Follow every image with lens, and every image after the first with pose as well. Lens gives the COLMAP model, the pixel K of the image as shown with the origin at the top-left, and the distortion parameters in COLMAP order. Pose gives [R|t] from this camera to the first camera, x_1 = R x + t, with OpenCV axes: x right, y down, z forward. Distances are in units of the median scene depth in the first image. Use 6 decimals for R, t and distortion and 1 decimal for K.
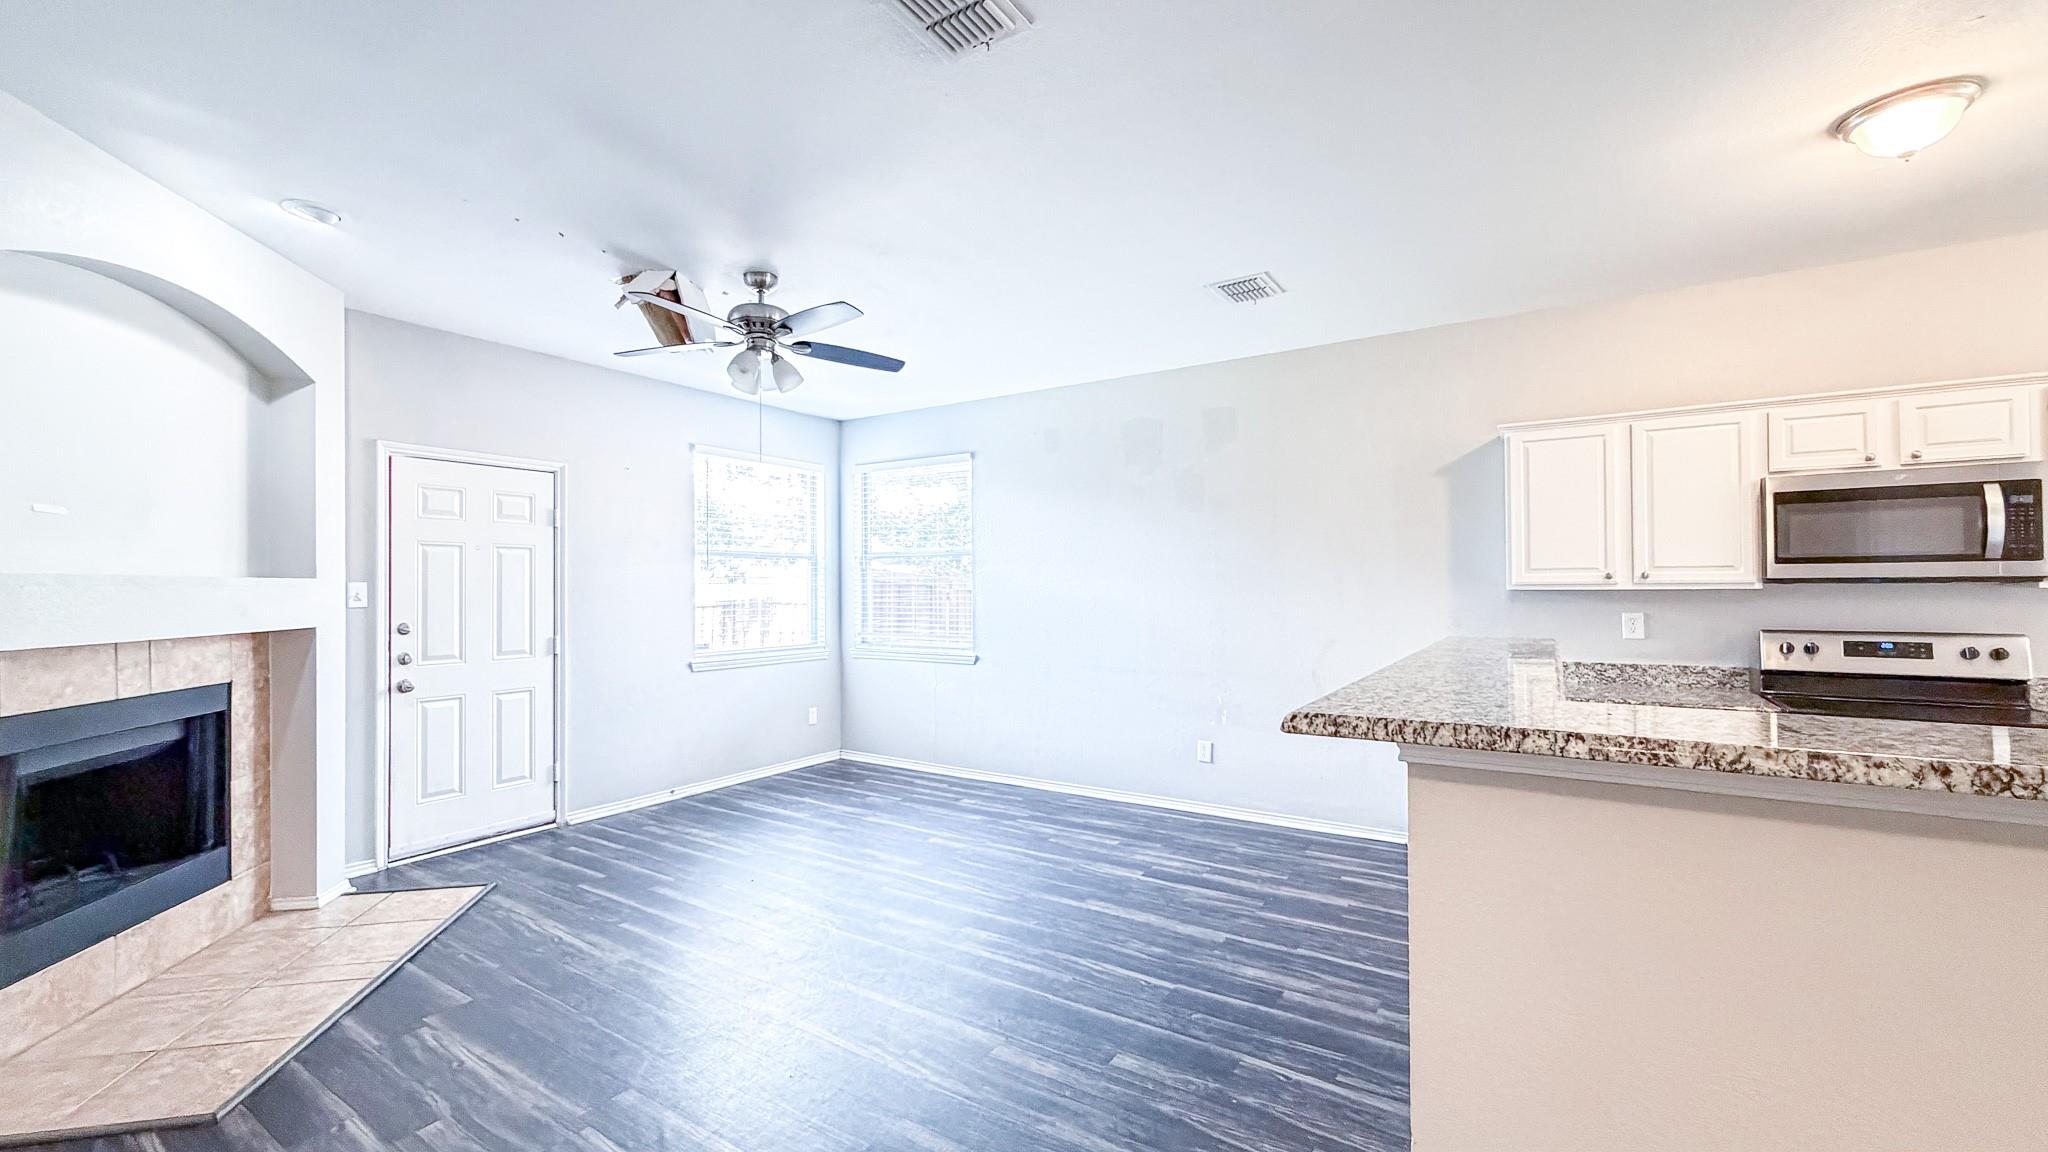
lens RADIAL K [[815.9, 0, 1026.0], [0, 815.9, 580.3], [0, 0, 1]] dist [-0.001474, 0.000102]
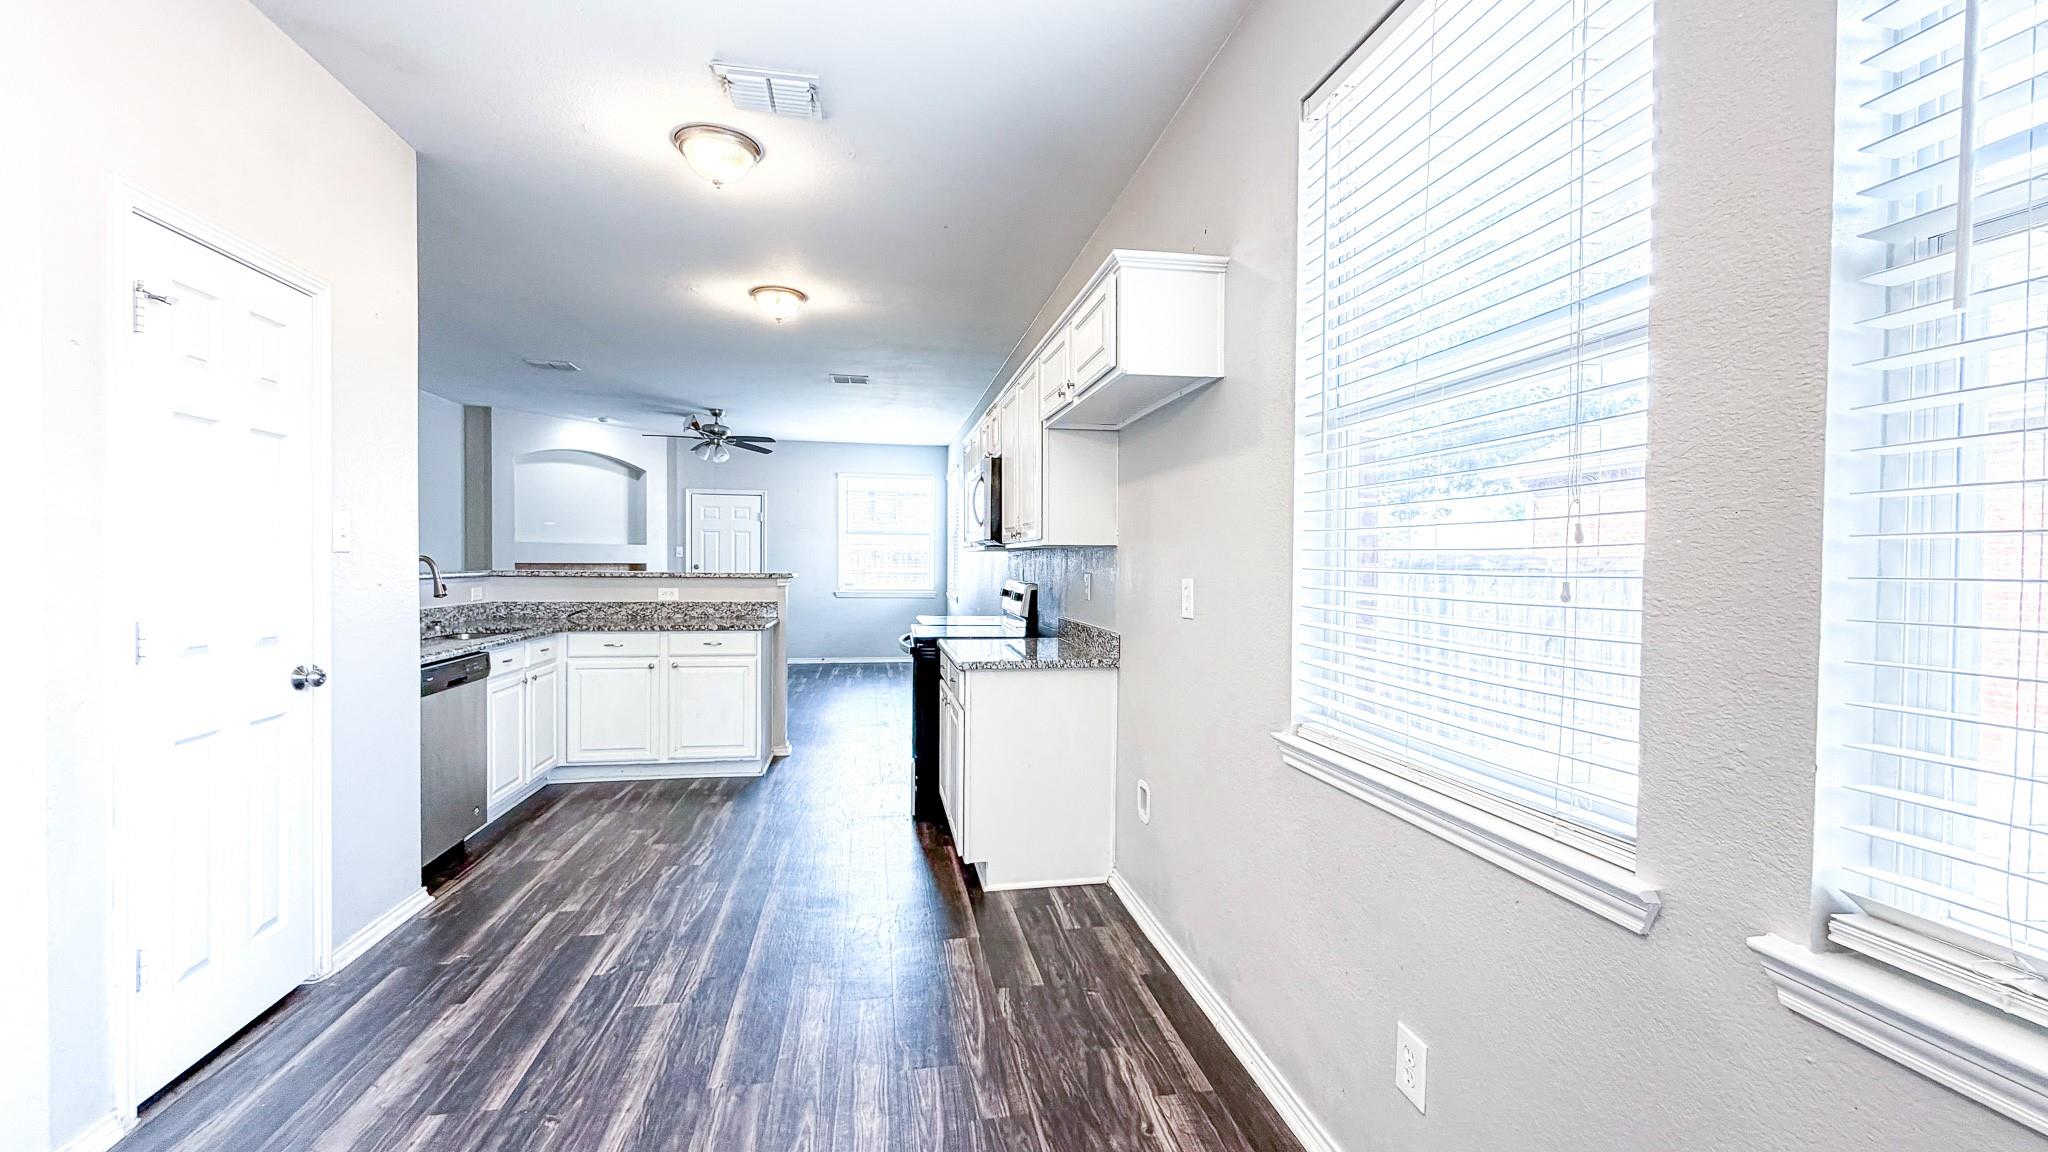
lens RADIAL K [[815.9, 0, 1026.1], [0, 815.9, 574.3], [0, 0, 1]] dist [-0.001474, 0.000102]
pose [[0.690476, 0.024094, -0.722953, 1.665605], [-0.007219, 0.999625, 0.026419, 0.012201], [0.723319, -0.013023, 0.690391, 0.048623]]
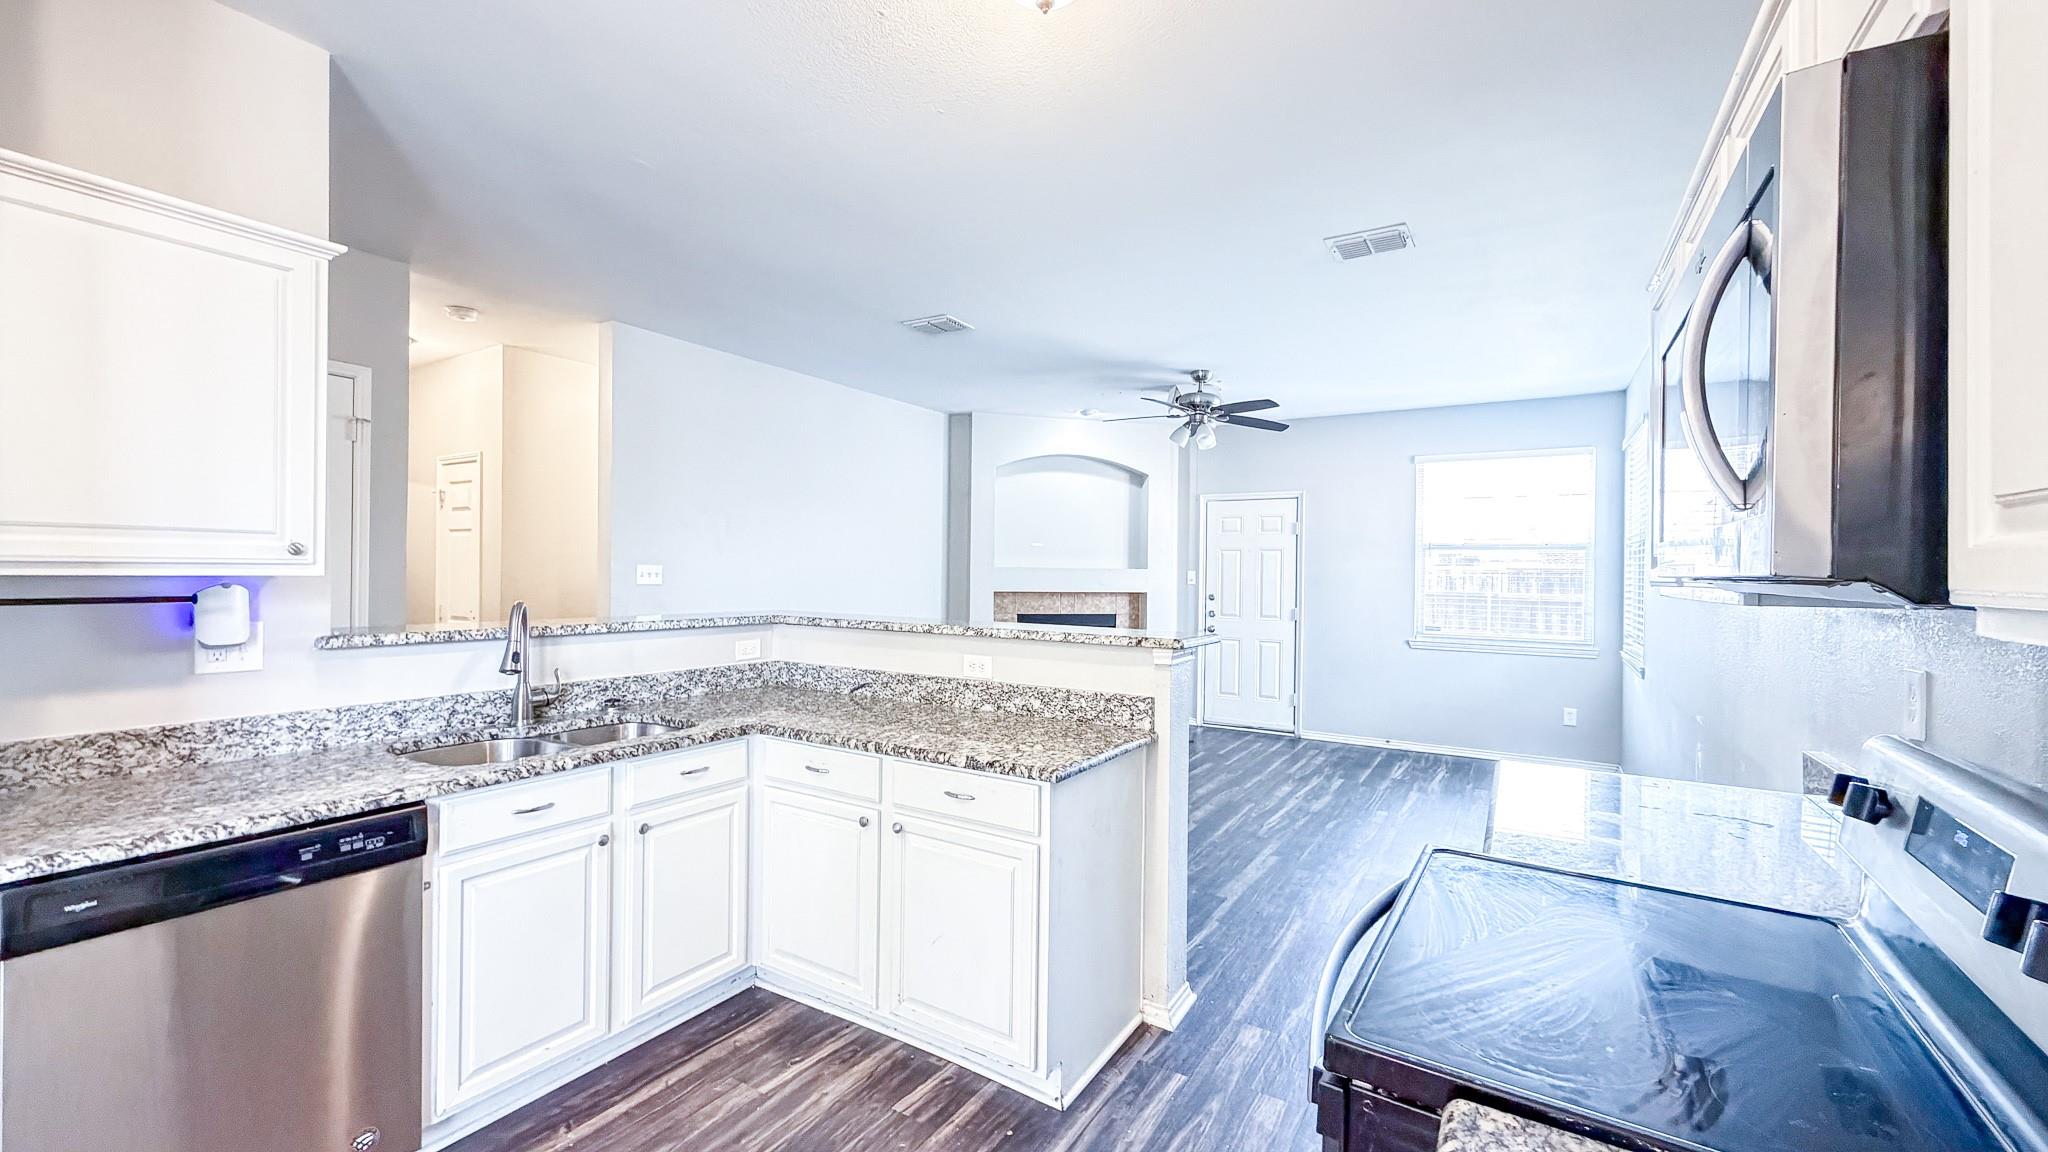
lens RADIAL K [[815.9, 0, 1022.4], [0, 815.9, 577.4], [0, 0, 1]] dist [-0.001474, 0.000102]
pose [[0.018526, 0.012519, -0.999750, 1.056339], [-0.003735, 0.999915, 0.012452, -0.005096], [0.999821, 0.003503, 0.018571, 0.556730]]
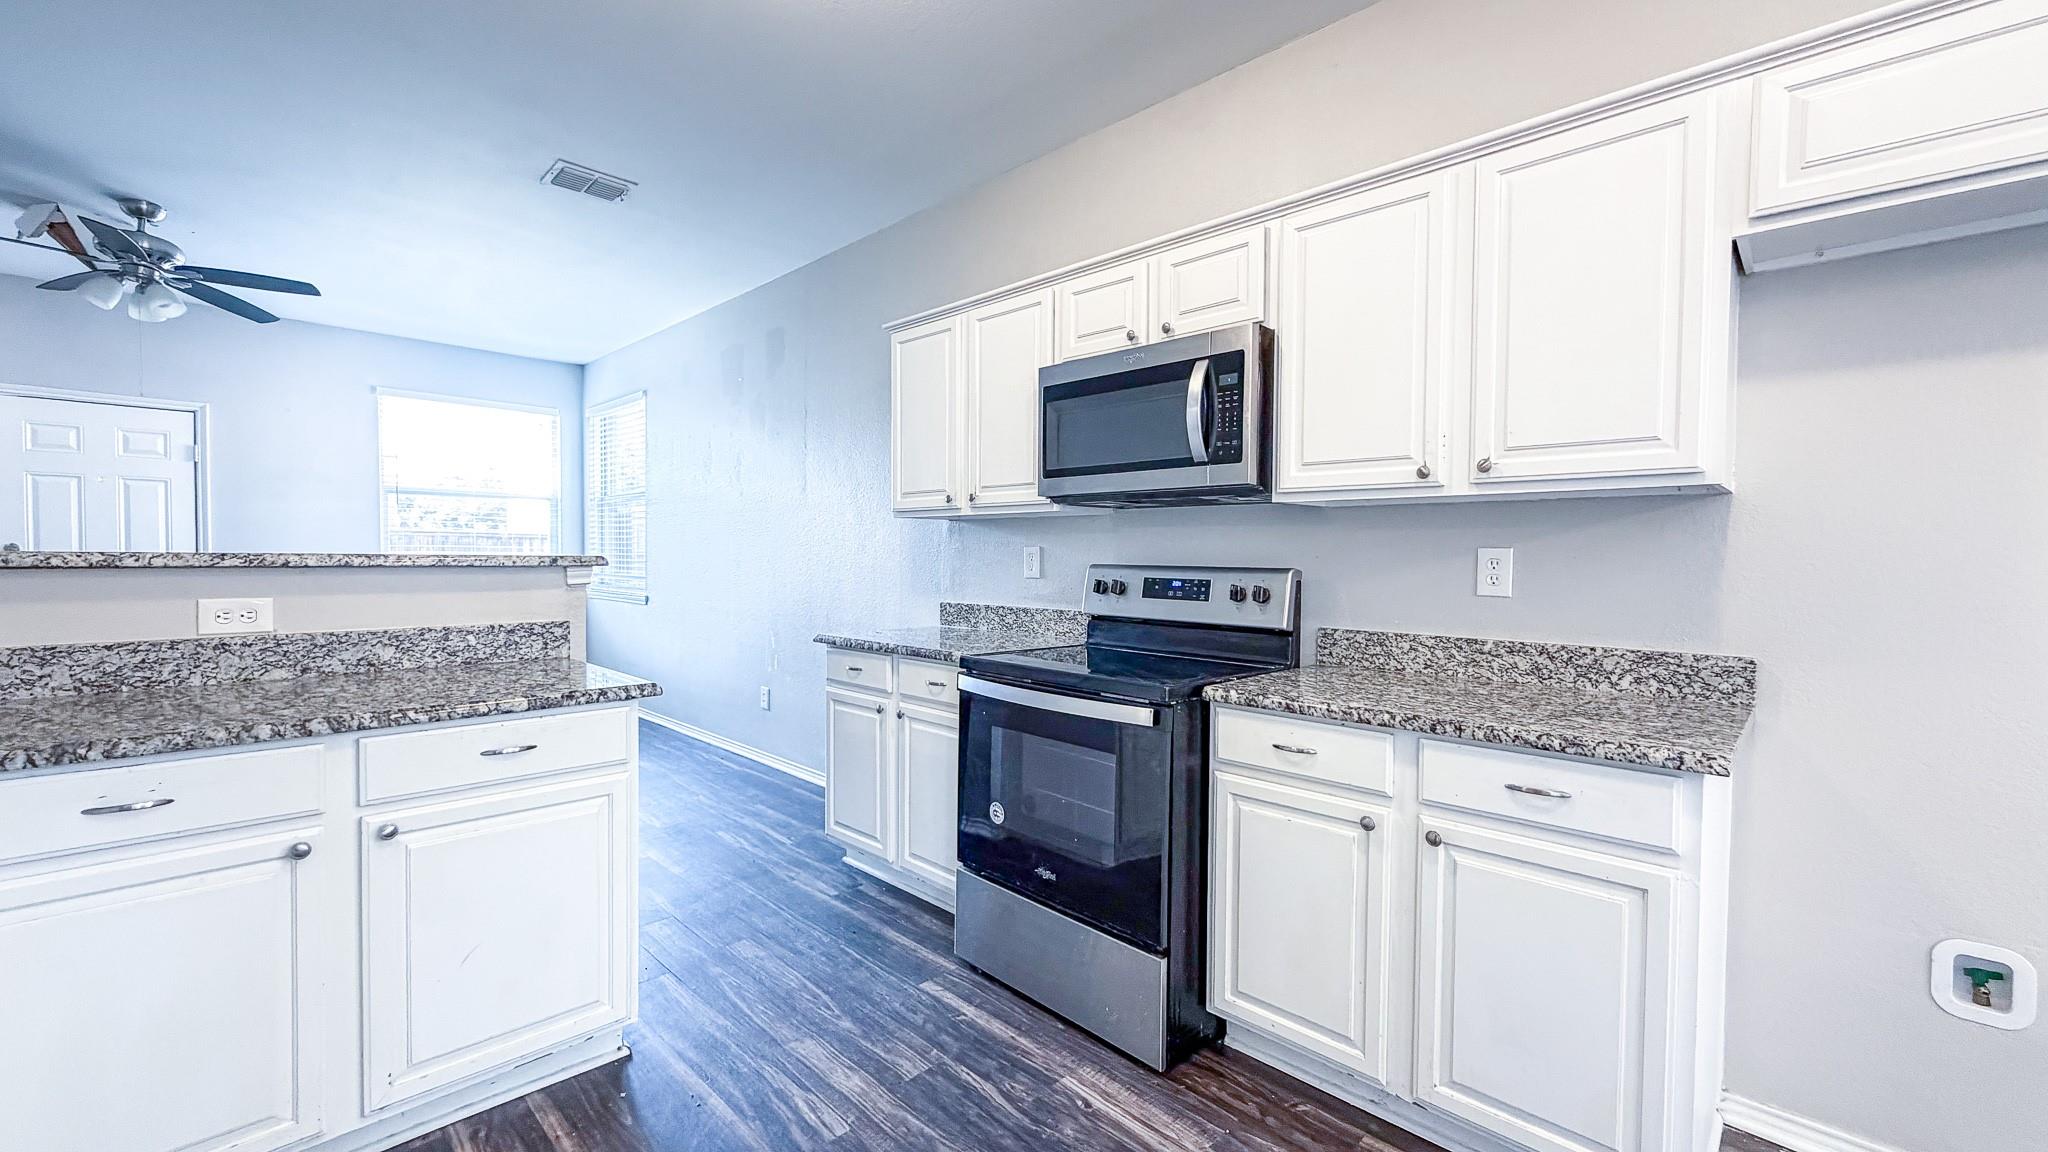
lens RADIAL K [[815.9, 0, 1024.7], [0, 815.9, 578.7], [0, 0, 1]] dist [-0.001474, 0.000102]
pose [[0.979688, 0.021329, -0.199389, 0.859836], [-0.013625, 0.999110, 0.039931, 0.037558], [0.200064, -0.036403, 0.979106, 0.174529]]
